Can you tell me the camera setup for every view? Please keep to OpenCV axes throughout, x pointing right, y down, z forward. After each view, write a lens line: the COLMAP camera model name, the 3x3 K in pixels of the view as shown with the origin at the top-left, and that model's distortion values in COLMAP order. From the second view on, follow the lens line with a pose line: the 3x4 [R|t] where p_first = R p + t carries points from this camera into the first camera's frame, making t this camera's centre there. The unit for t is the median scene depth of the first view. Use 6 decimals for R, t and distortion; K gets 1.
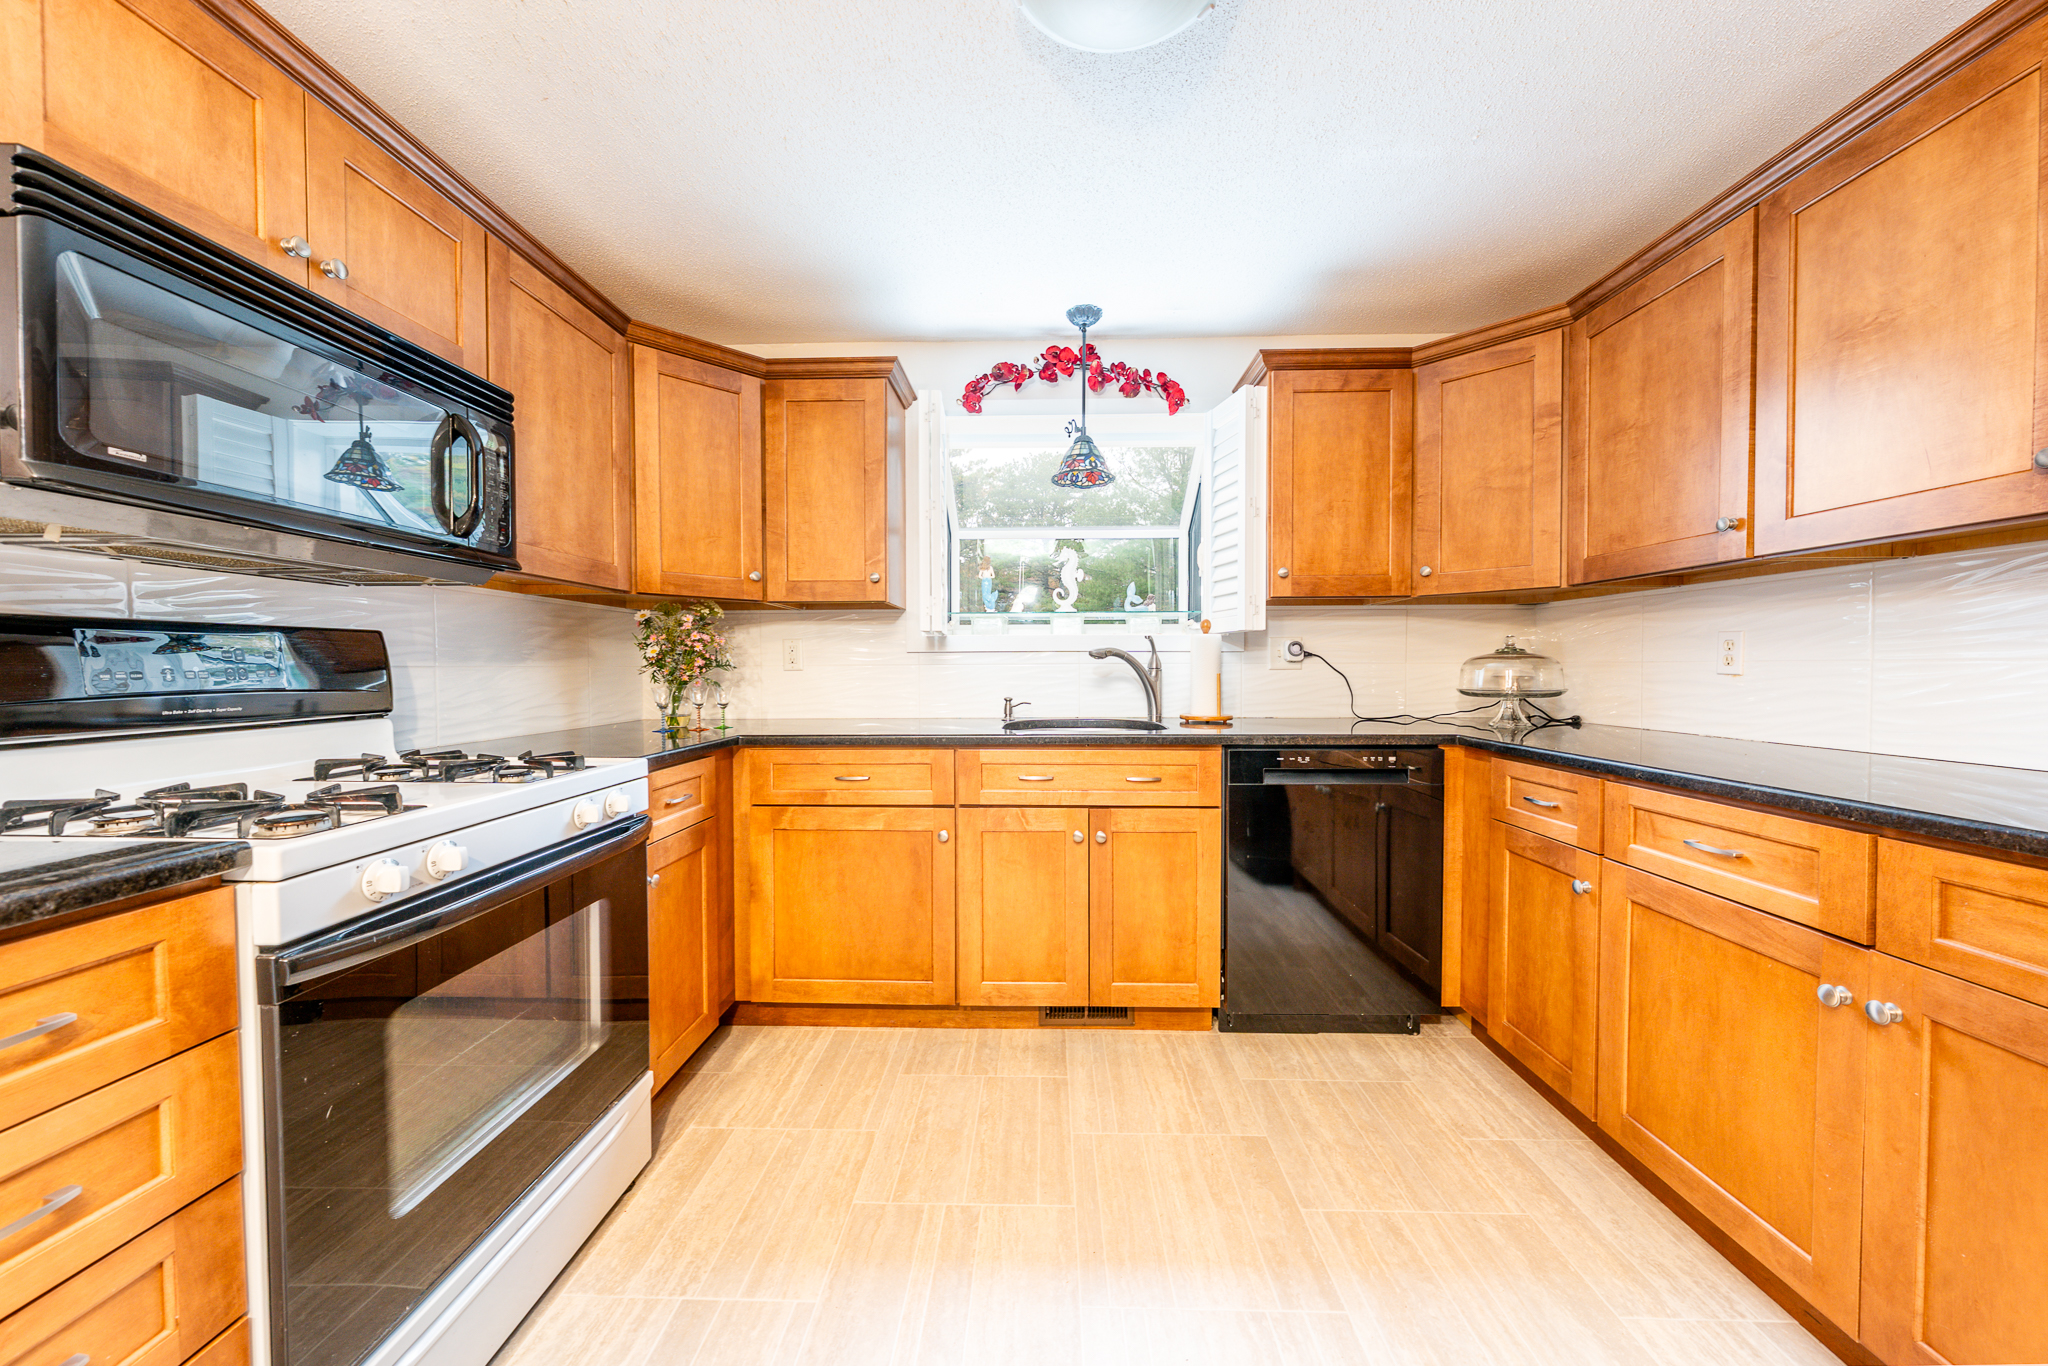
lens RADIAL K [[717.9, 0, 1024.0], [0, 717.9, 683.0], [0, 0, 1]] dist [-0.001307, -0.000198]
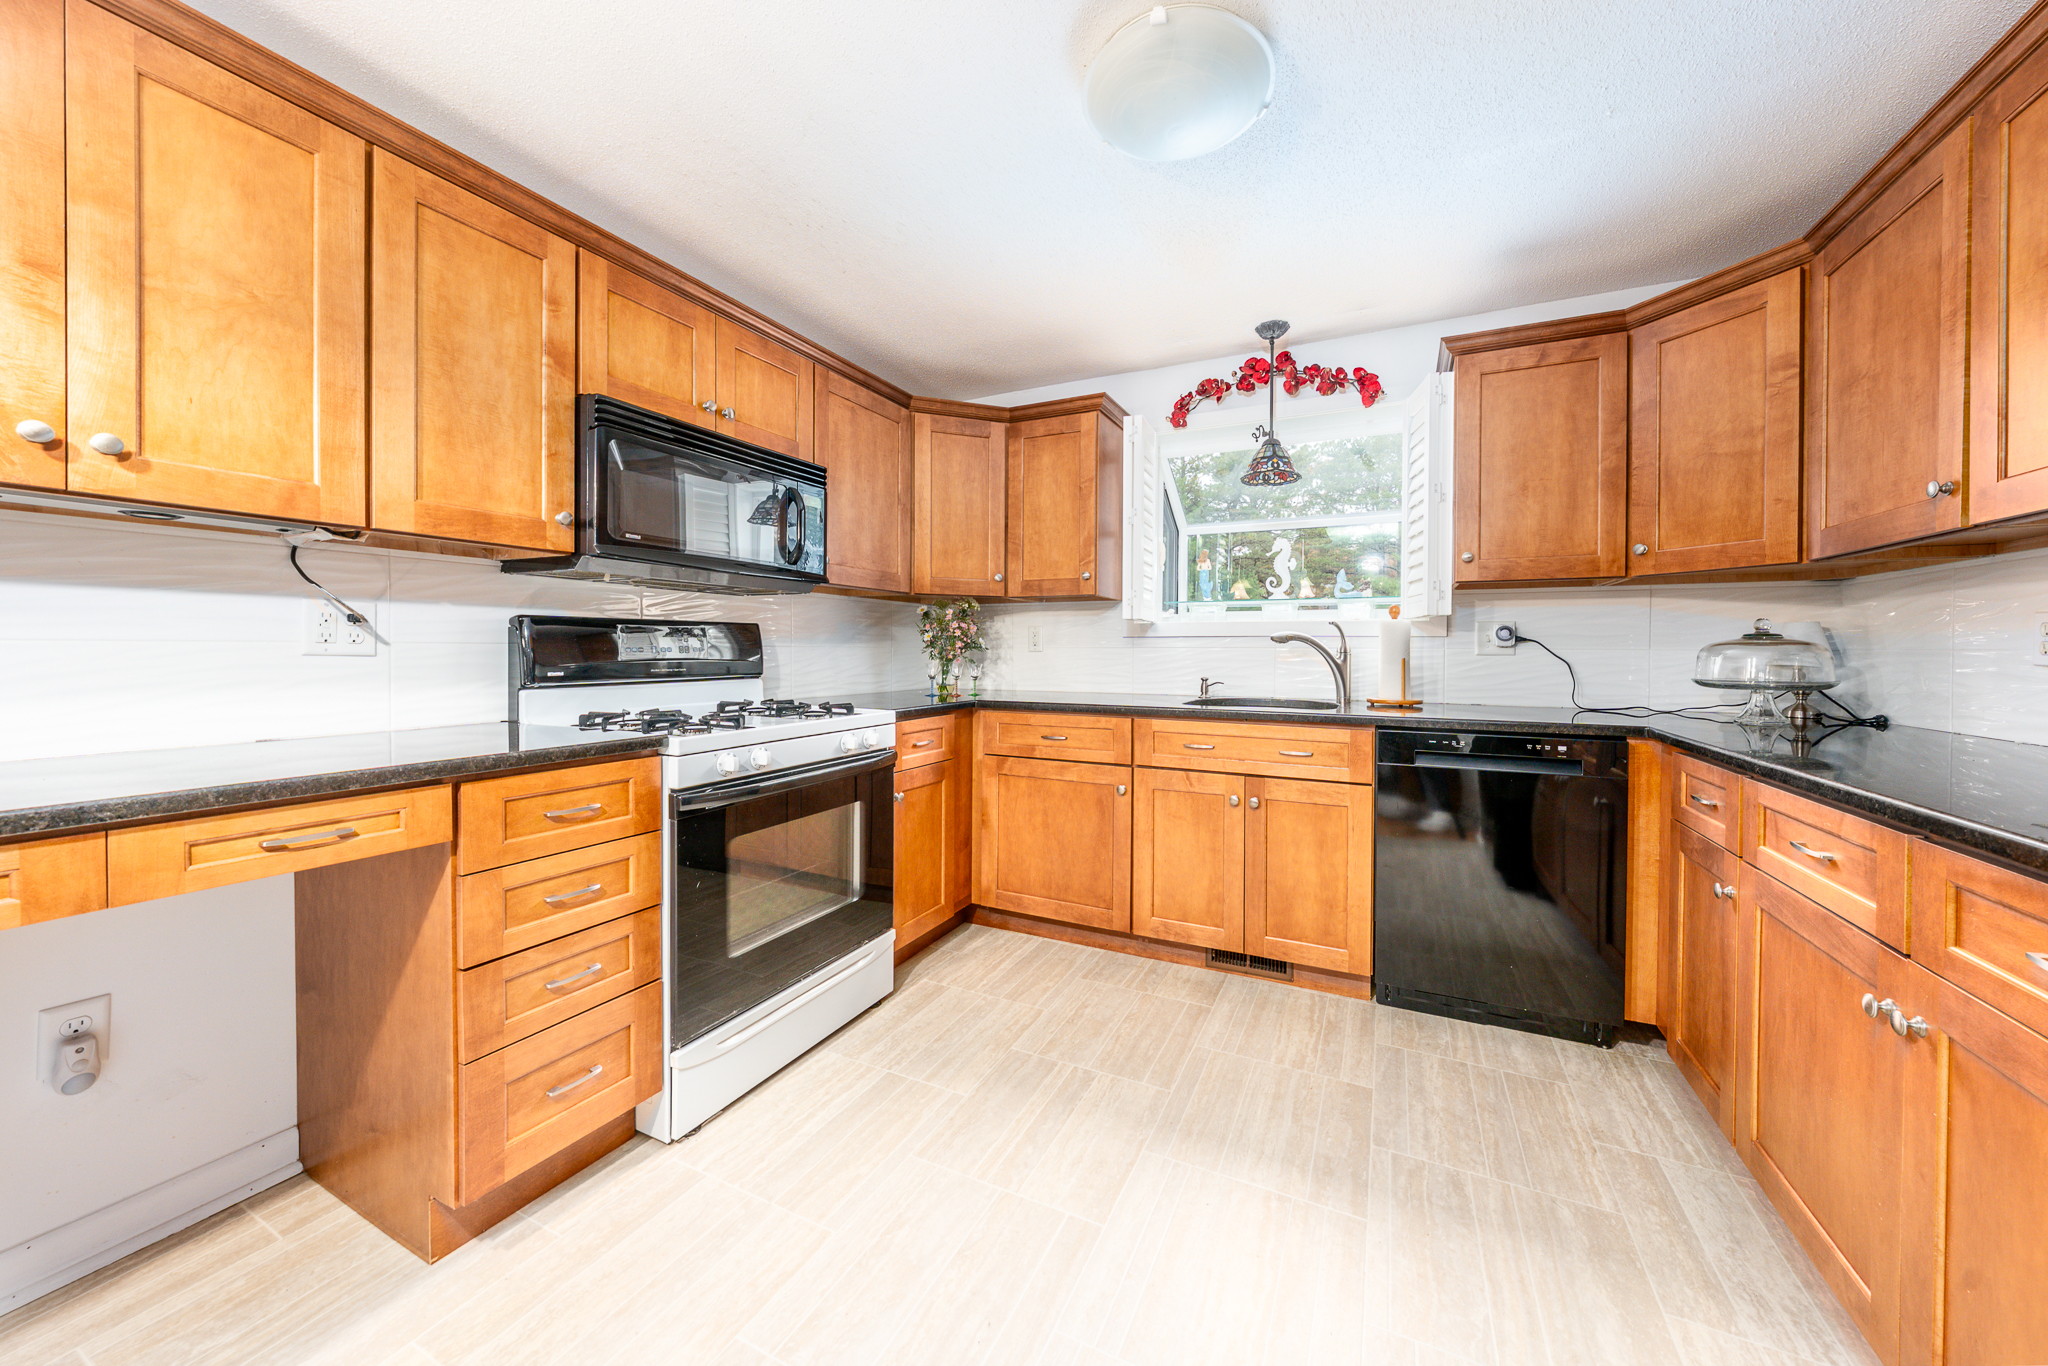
lens RADIAL K [[725.1, 0, 1065.0], [0, 725.1, 659.4], [0, 0, 1]] dist [-0.000347, -0.000390]
pose [[0.917259, 0.013196, -0.398072, 0.279678], [-0.017538, 0.999820, -0.007269, 0.004914], [0.397905, 0.013649, 0.917325, -0.154282]]
